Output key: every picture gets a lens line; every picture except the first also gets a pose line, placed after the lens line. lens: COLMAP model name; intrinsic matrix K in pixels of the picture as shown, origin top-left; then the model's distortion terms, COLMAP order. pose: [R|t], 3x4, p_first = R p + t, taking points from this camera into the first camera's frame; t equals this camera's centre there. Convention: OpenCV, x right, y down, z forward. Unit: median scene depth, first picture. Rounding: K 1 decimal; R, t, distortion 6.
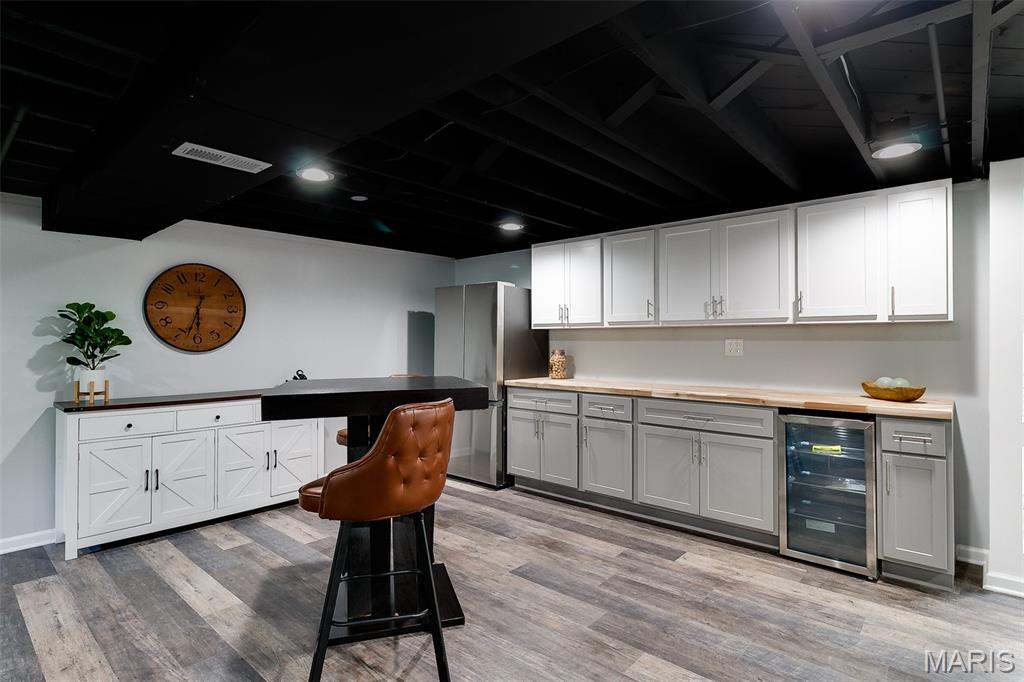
lens RADIAL K [[523.4, 0, 510.8], [0, 523.4, 343.5], [0, 0, 1]] dist [0.002610, 0.000227]
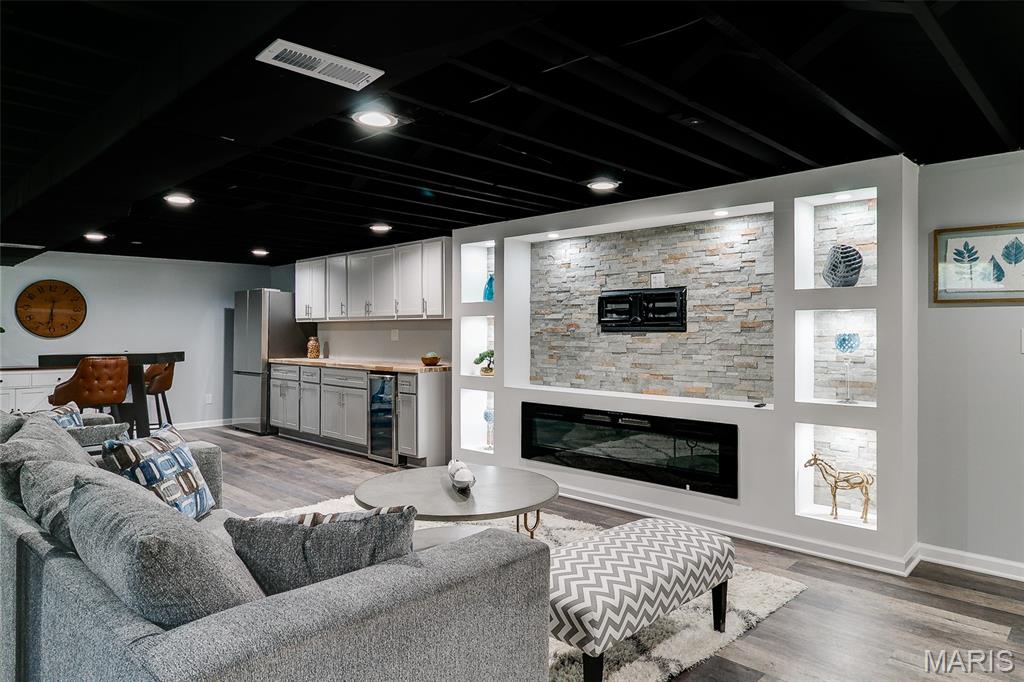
lens RADIAL K [[650.5, 0, 511.2], [0, 650.5, 333.7], [0, 0, 1]] dist [-0.009507, -0.002777]
pose [[0.998684, 0.000824, -0.051288, 0.816780], [-0.000976, 0.999995, -0.002956, 0.008548], [0.051286, 0.003002, 0.998680, -0.795967]]
